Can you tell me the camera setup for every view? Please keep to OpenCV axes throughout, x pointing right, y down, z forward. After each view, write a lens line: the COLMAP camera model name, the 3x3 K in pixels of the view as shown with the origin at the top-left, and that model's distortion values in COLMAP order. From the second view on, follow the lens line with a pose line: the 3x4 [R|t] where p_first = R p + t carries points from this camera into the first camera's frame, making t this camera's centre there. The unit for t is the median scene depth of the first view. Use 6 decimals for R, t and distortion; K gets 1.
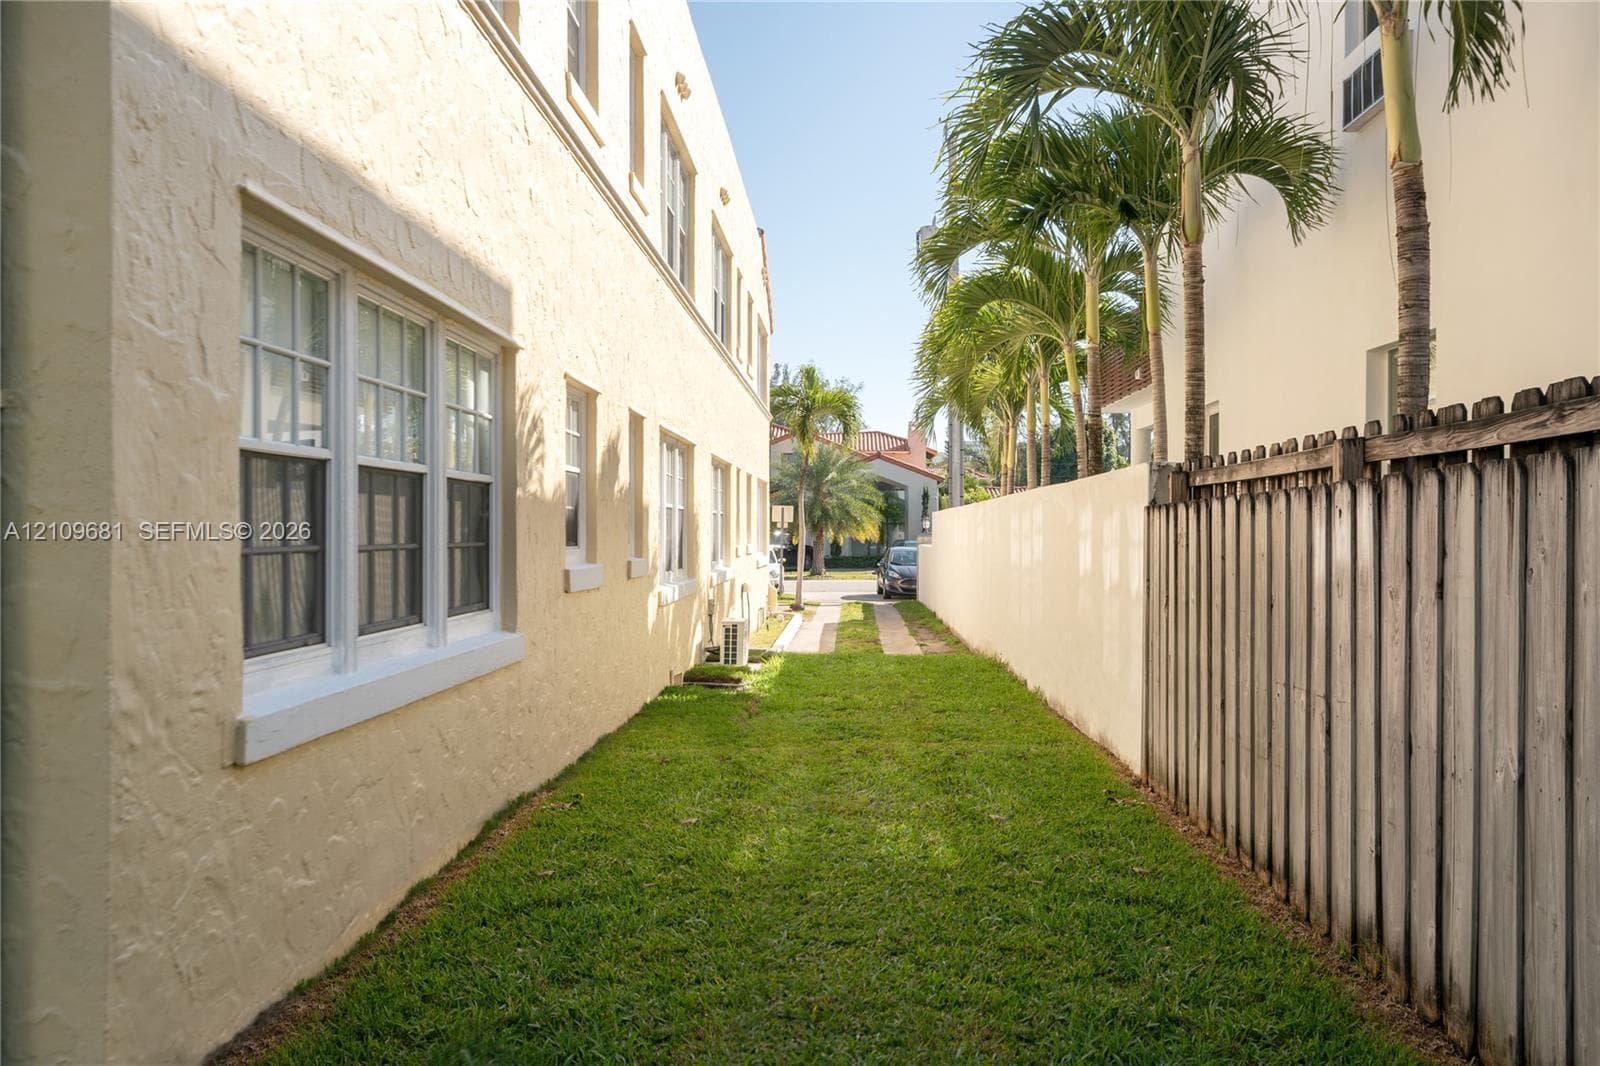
lens RADIAL K [[721.8, 0, 804.5], [0, 721.8, 531.2], [0, 0, 1]] dist [-0.003479, 0.000202]
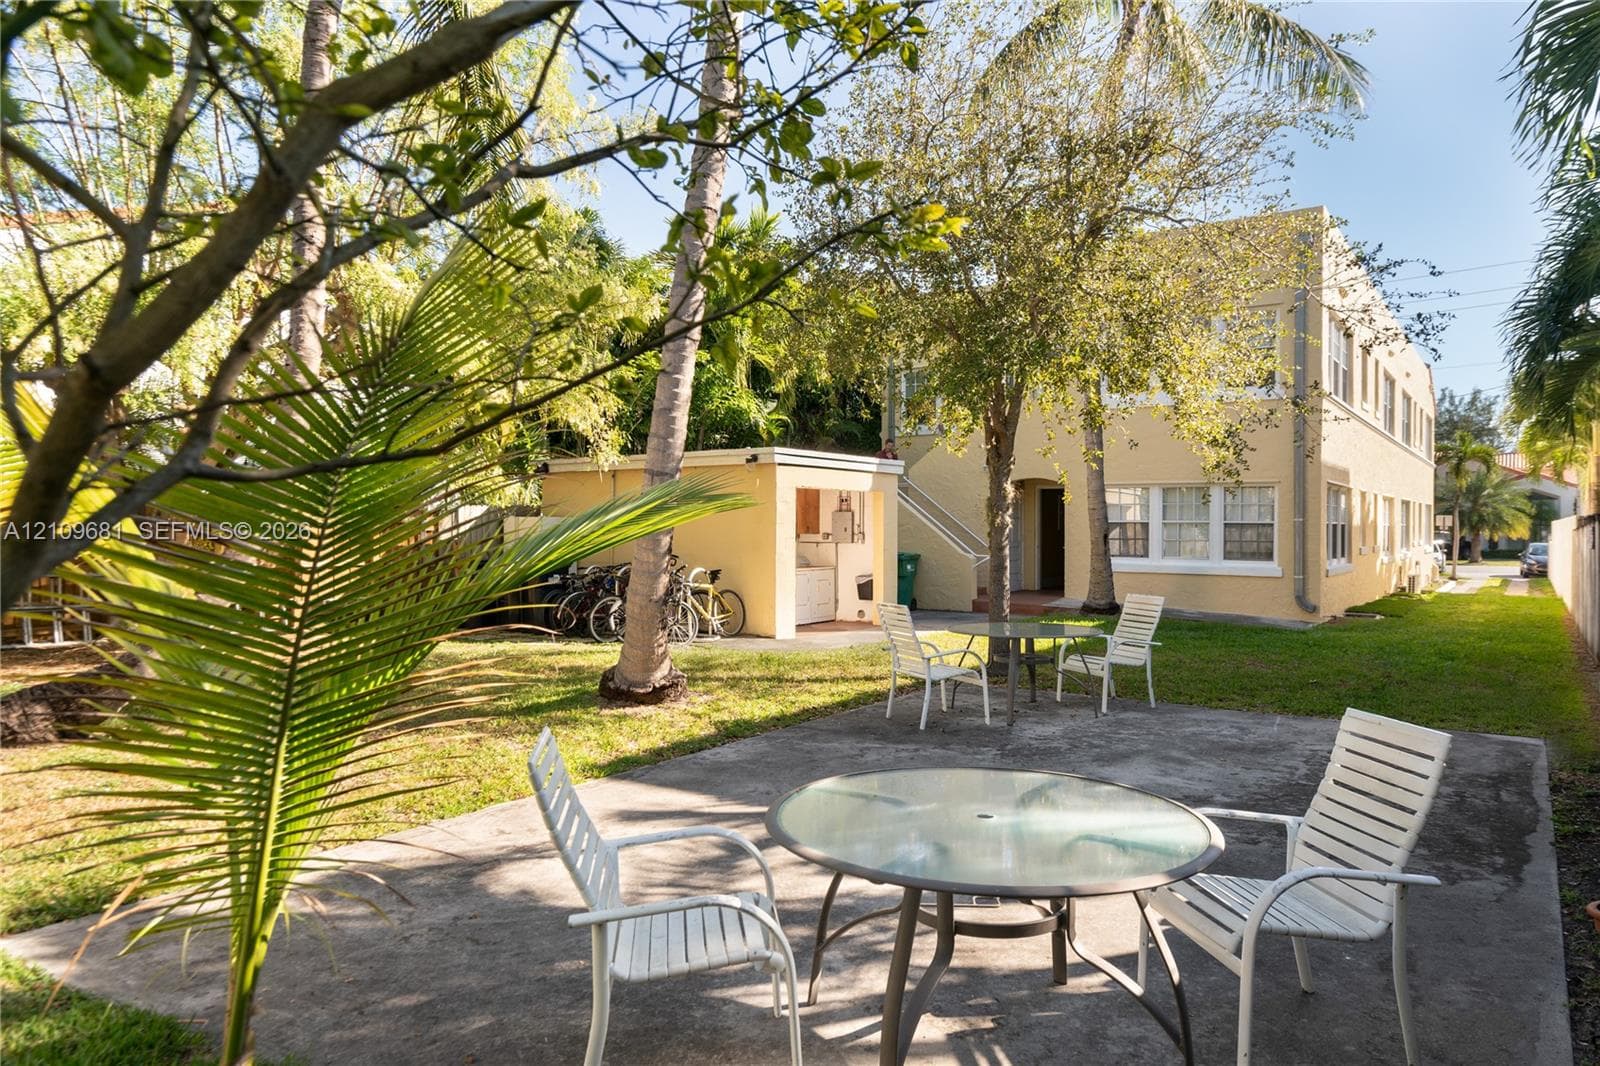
lens RADIAL K [[1016.8, 0, 800.0], [0, 1016.8, 533.0], [0, 0, 1]] dist [-0.002277, 0.000128]
pose [[0.818557, 0.006432, -0.574390, 0.094529], [0.001539, 0.999909, 0.013390, -0.030064], [0.574424, -0.011844, 0.818472, -1.638373]]
